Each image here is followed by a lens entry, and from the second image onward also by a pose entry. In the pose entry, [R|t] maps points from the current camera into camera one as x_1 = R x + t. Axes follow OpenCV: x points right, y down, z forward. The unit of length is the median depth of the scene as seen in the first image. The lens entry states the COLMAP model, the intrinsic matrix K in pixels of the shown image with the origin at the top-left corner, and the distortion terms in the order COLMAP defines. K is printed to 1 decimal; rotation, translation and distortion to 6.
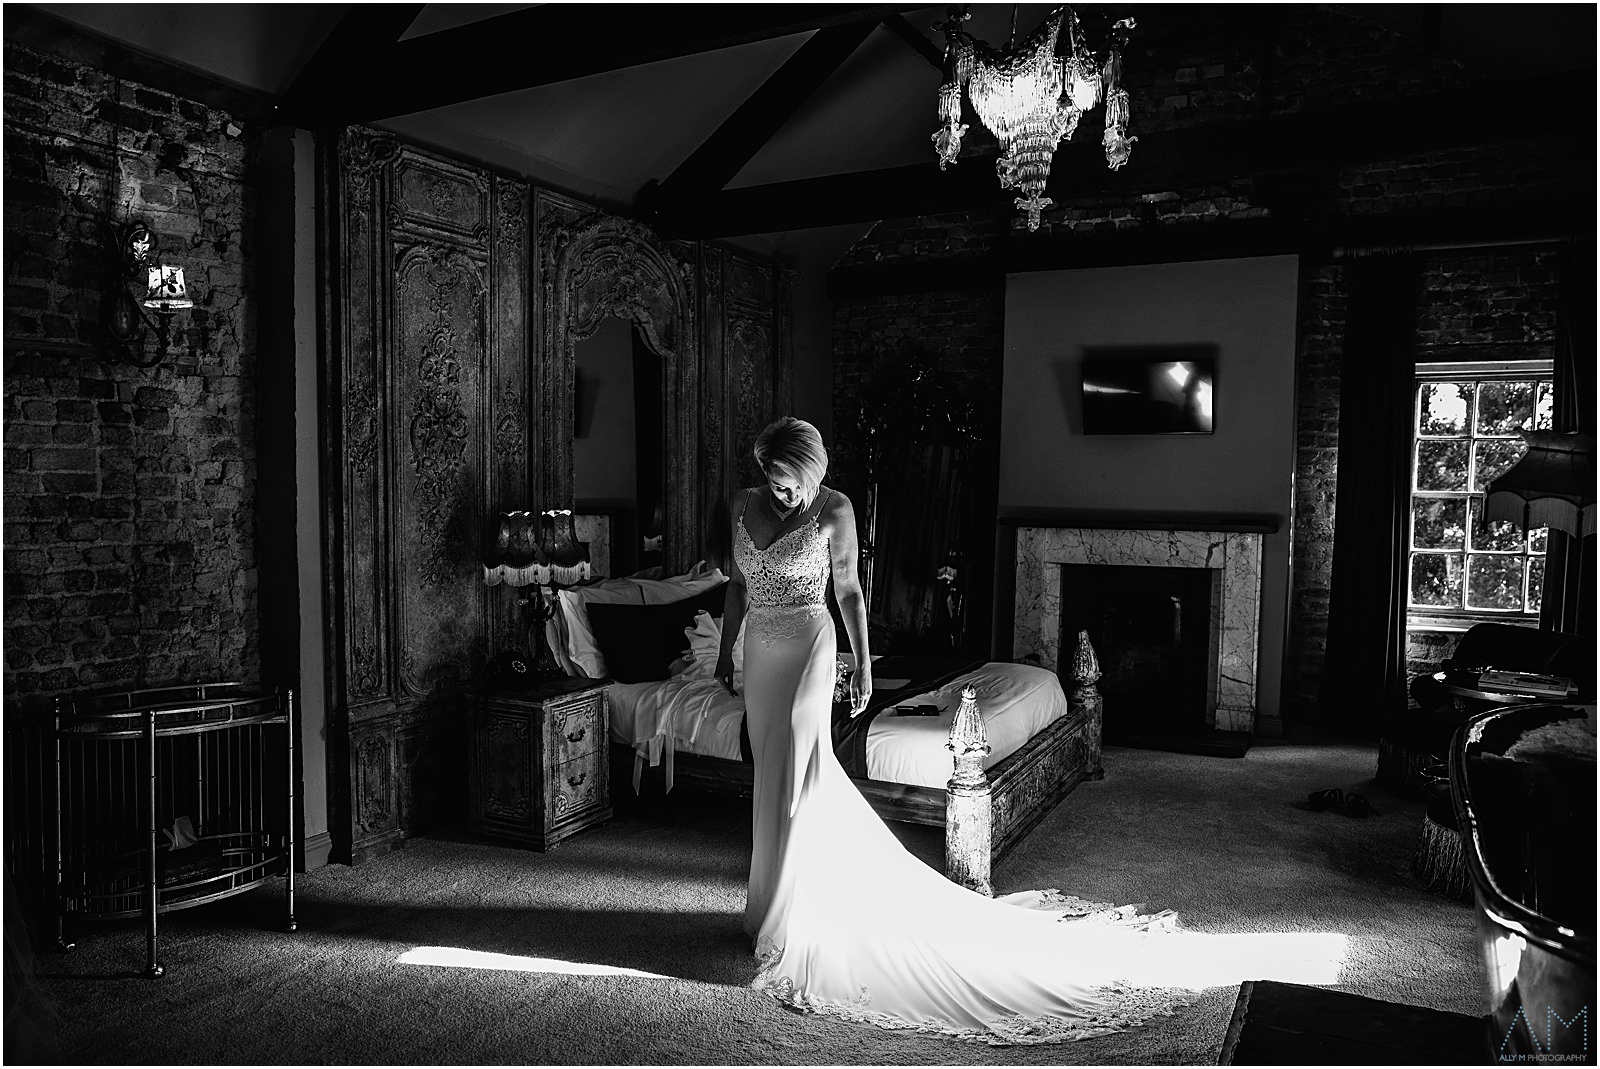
lens RADIAL K [[1144.4, 0, 799.9], [0, 1144.4, 567.1], [0, 0, 1]] dist [-0.062969, 0.007818]
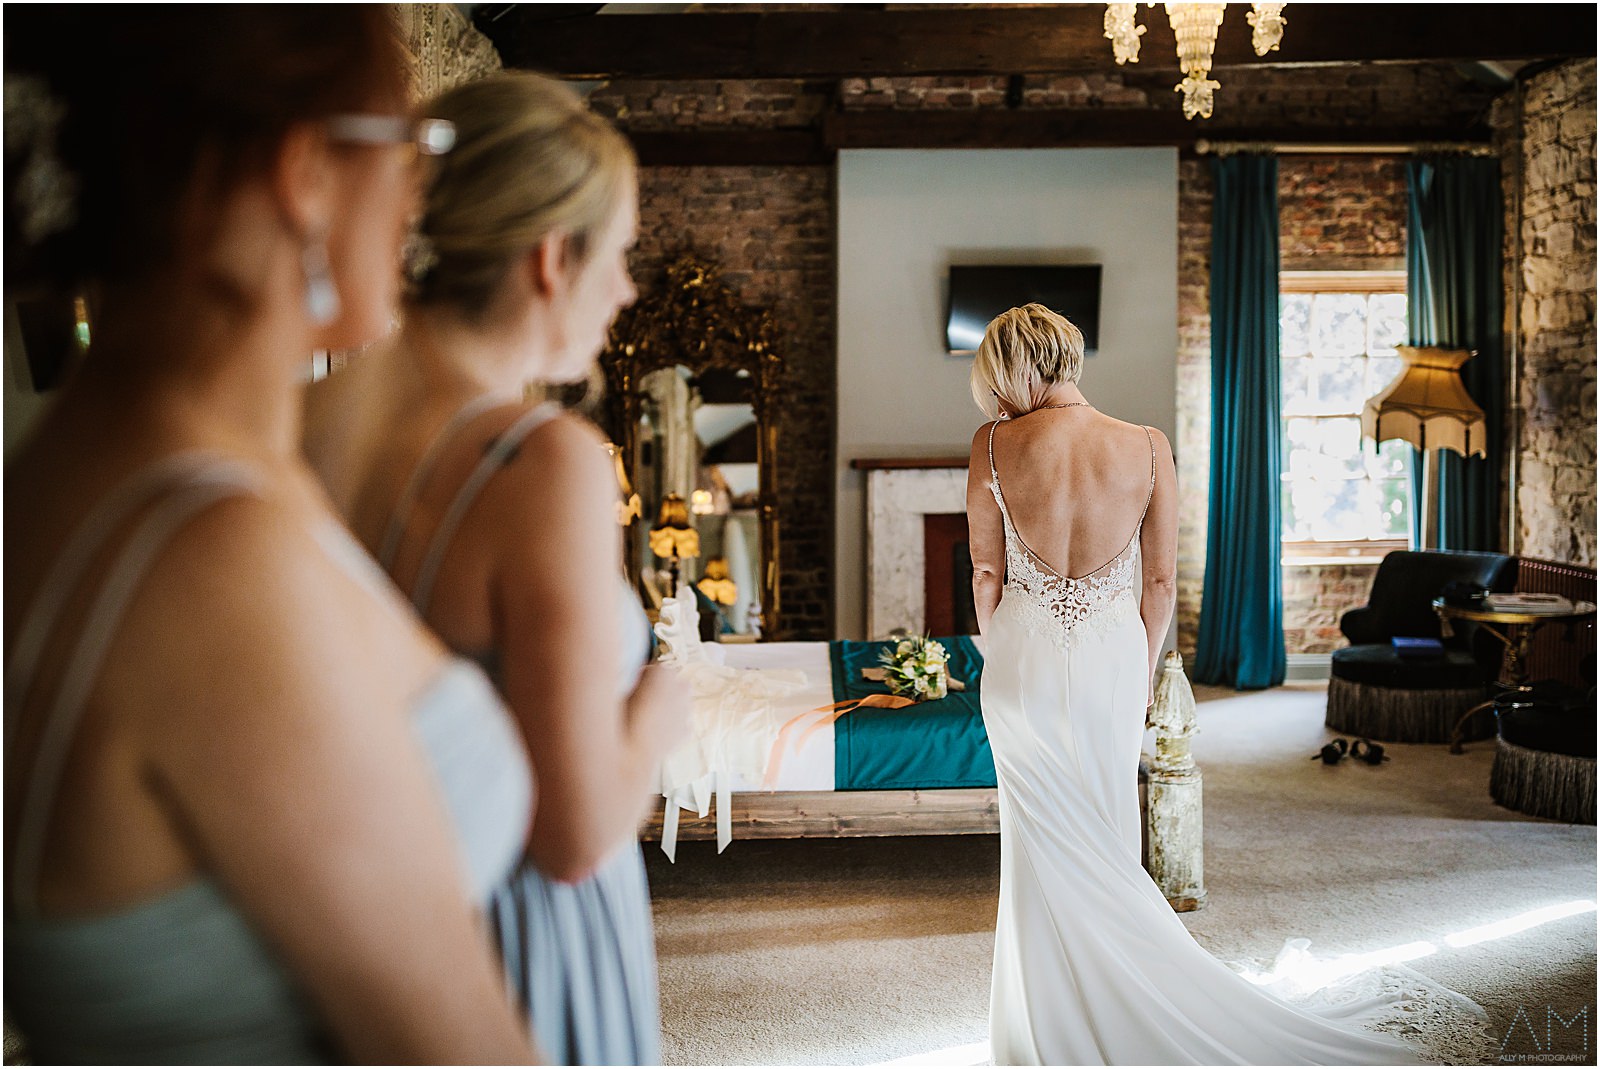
lens RADIAL K [[1566.9, 0, 800.0], [0, 1566.9, 534.5], [0, 0, 1]] dist [0.003749, -0.004268]
pose [[0.866000, -0.059069, 0.496544, -0.434694], [0.058520, 0.998147, 0.016678, -0.013004], [-0.496609, 0.014614, 0.867851, 0.083541]]
